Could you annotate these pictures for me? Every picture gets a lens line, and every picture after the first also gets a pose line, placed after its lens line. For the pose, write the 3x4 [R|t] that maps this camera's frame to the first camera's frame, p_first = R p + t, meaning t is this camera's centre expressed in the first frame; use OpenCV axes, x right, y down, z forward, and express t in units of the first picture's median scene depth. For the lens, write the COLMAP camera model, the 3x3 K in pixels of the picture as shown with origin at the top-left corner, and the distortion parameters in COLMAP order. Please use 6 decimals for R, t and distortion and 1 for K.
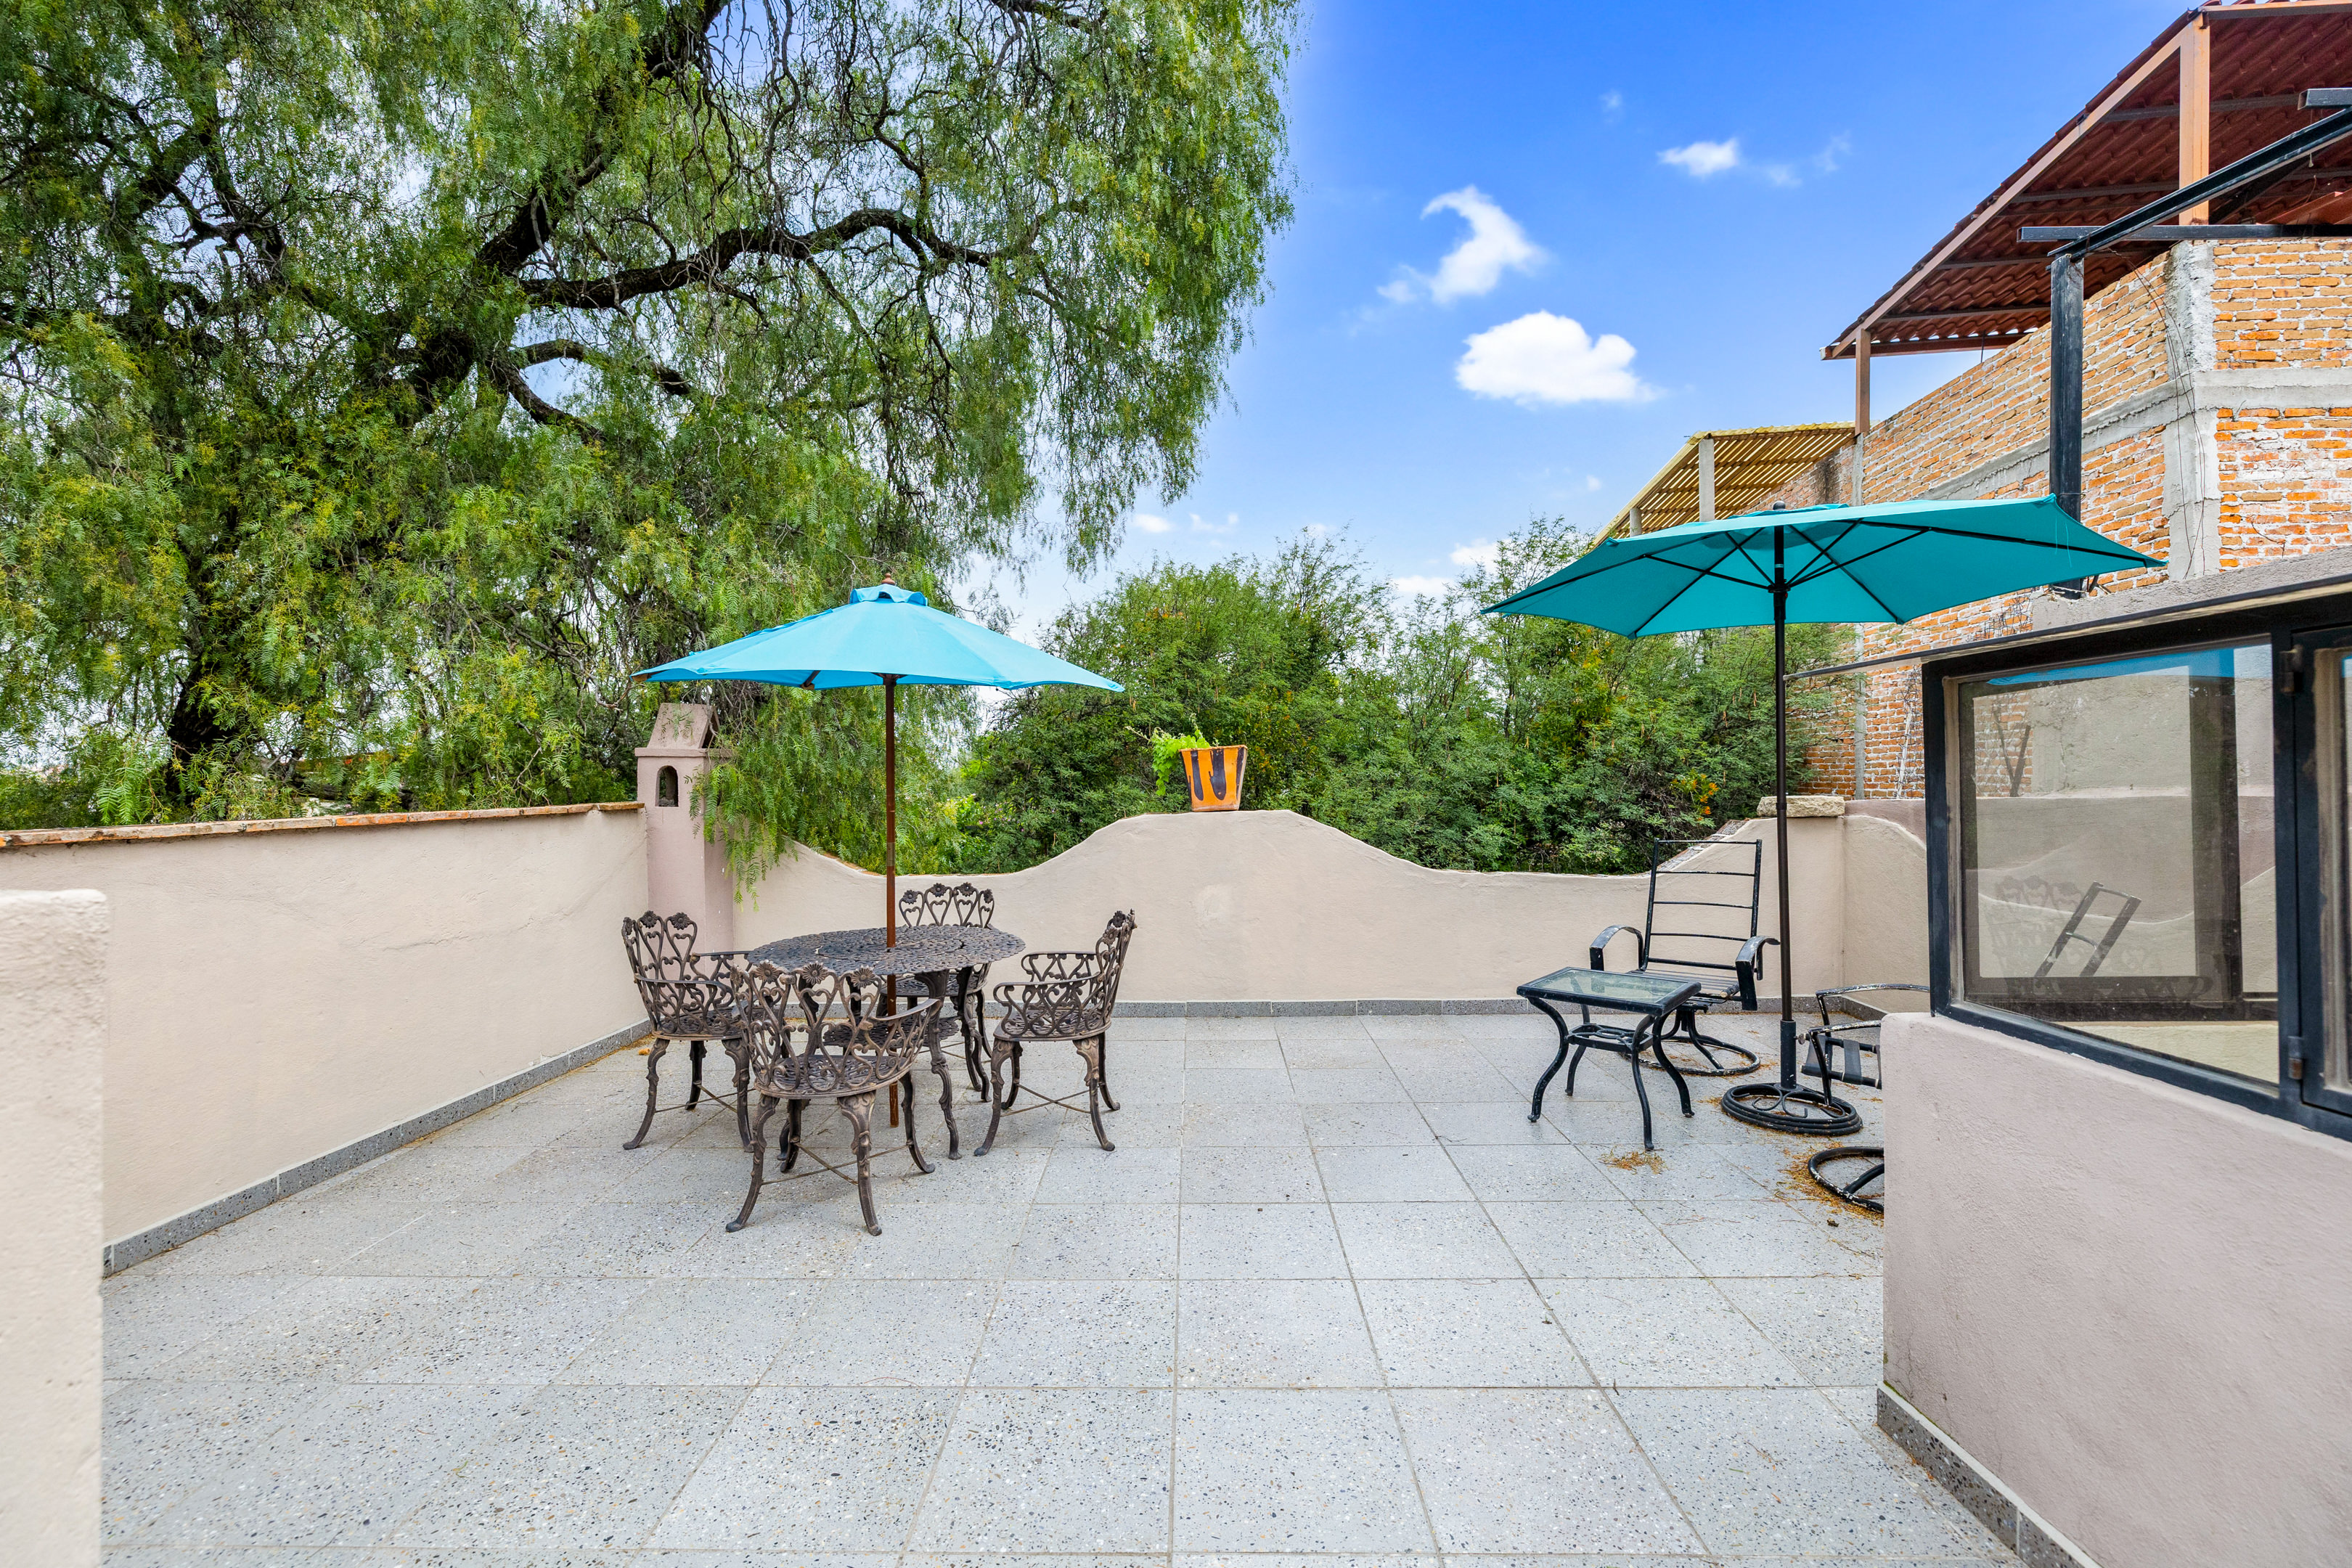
lens RADIAL K [[1009.9, 0, 1183.8], [0, 1009.9, 787.4], [0, 0, 1]] dist [-0.000137, -0.000293]
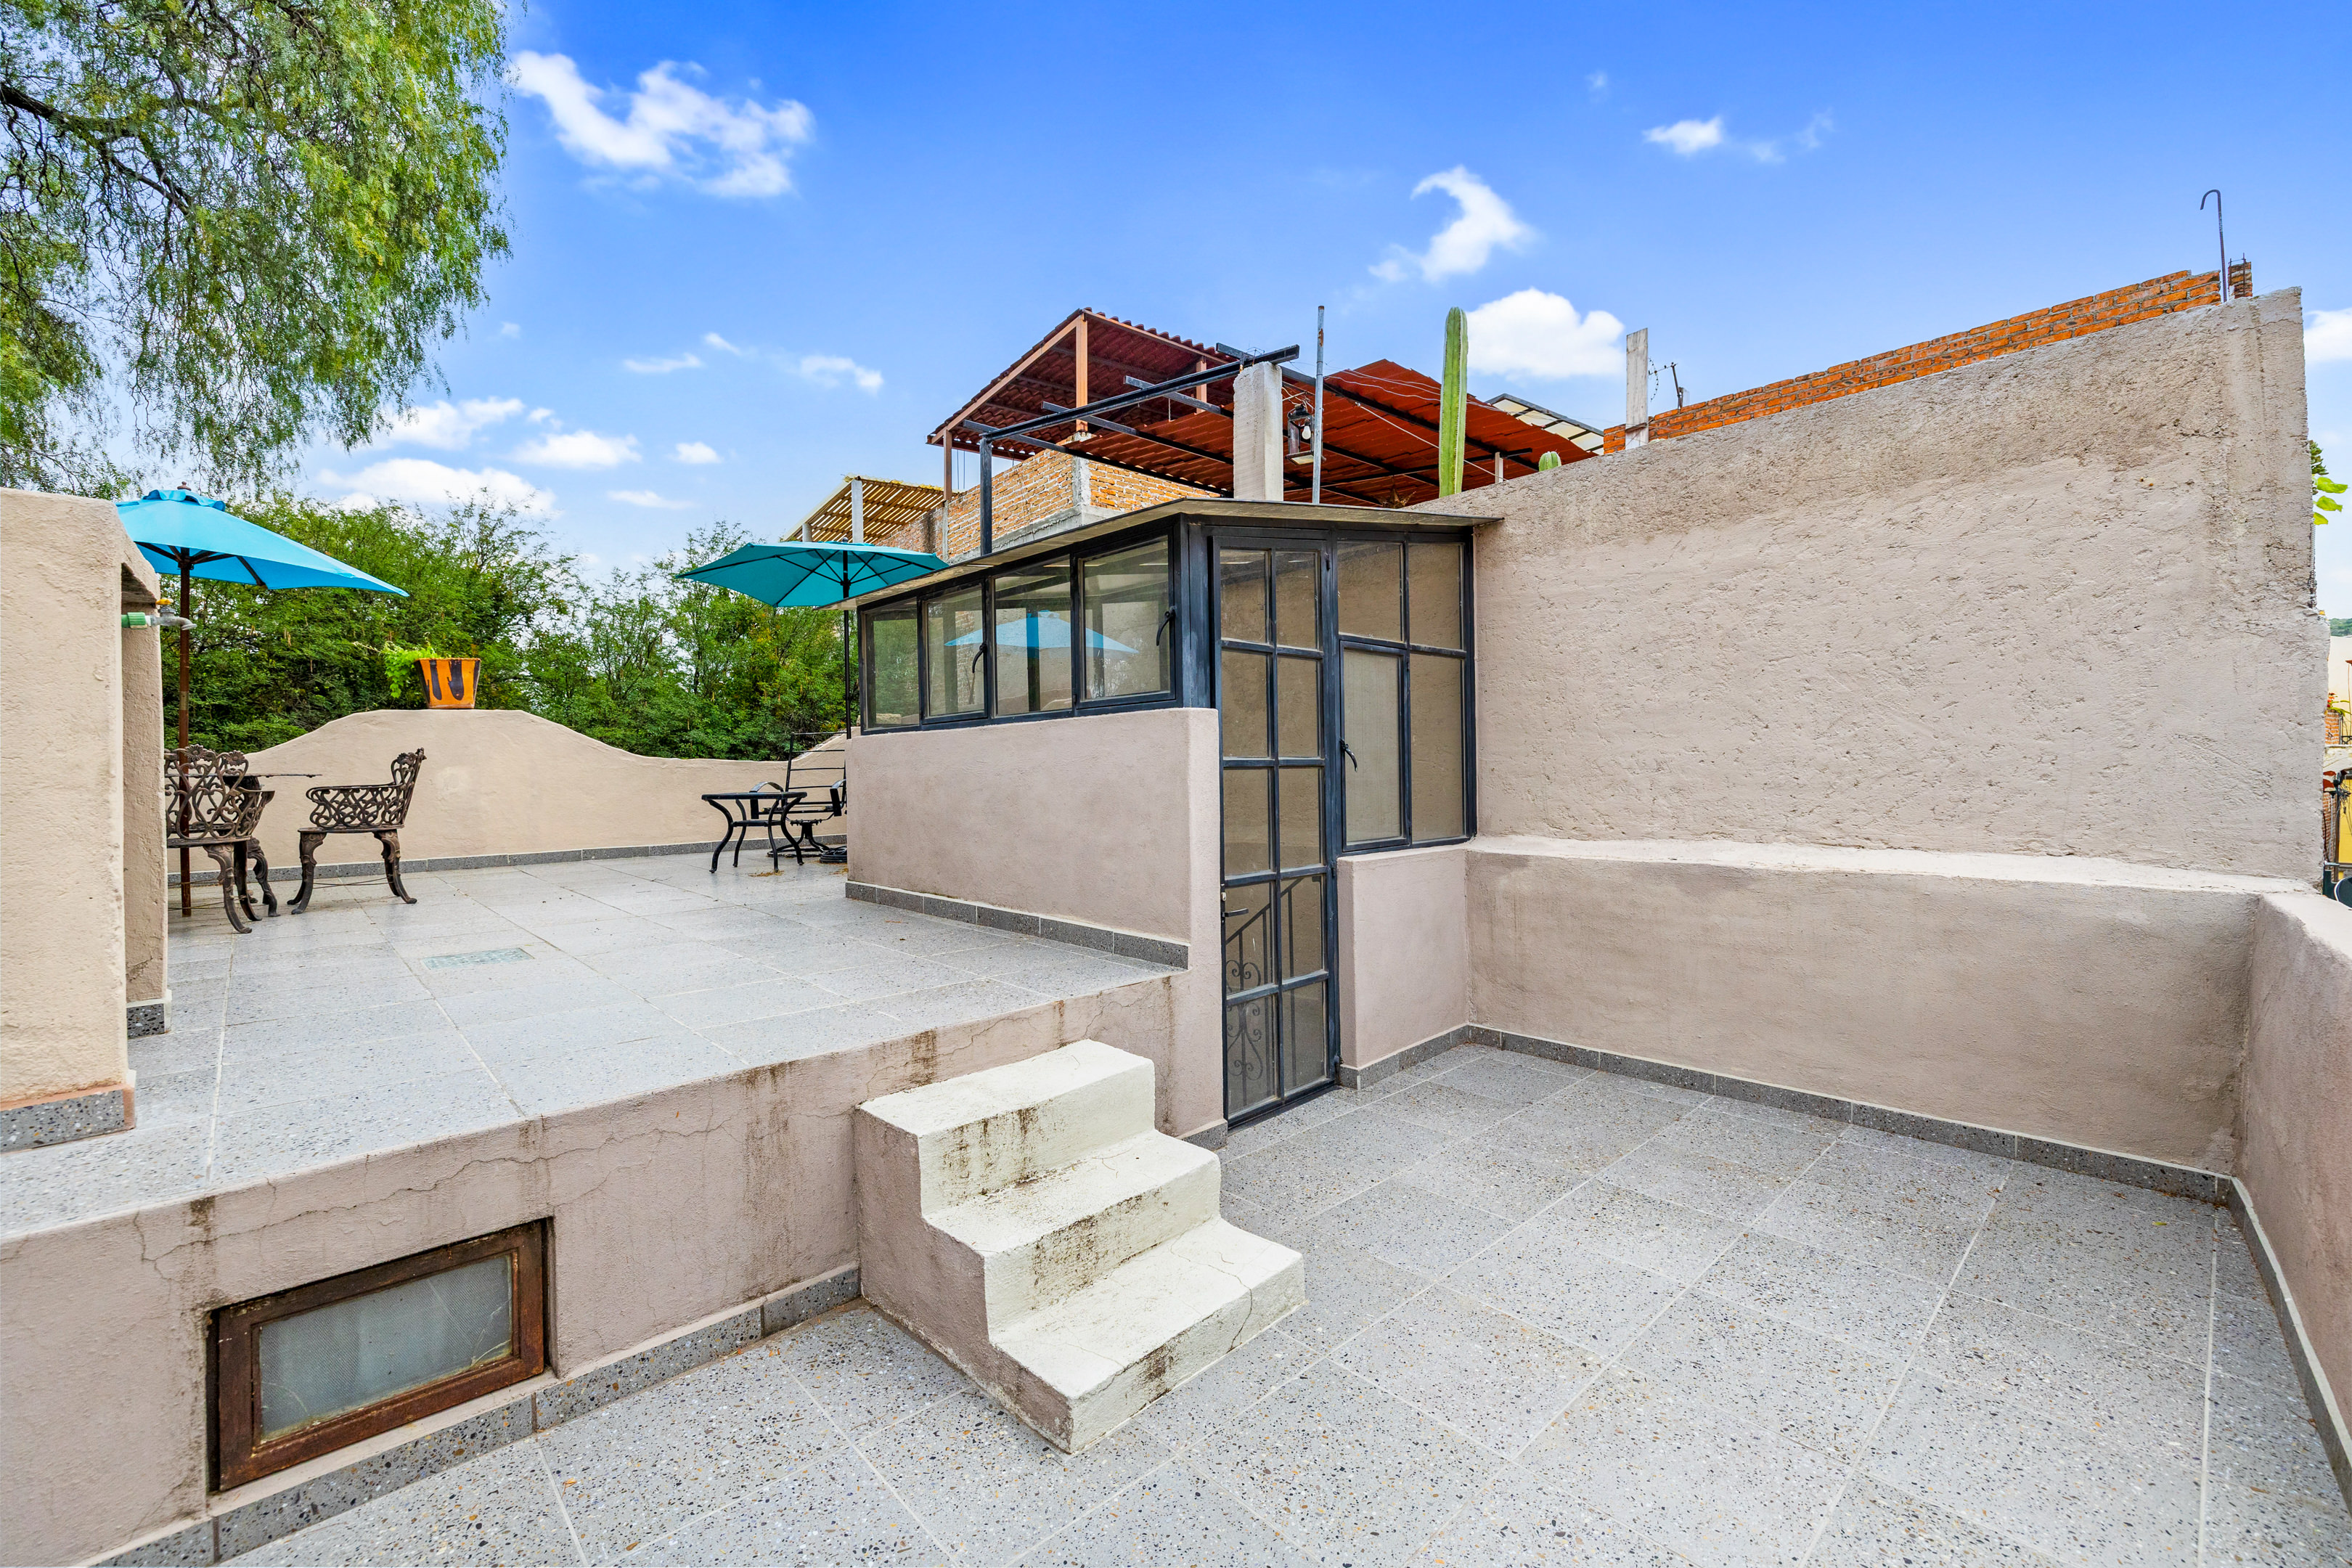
lens RADIAL K [[1009.9, 0, 1183.8], [0, 1009.9, 787.4], [0, 0, 1]] dist [-0.000137, -0.000293]
pose [[0.727710, -0.009338, 0.685822, -0.092707], [0.011825, 0.999930, 0.001068, 0.070648], [-0.685783, 0.007332, 0.727769, -0.302899]]
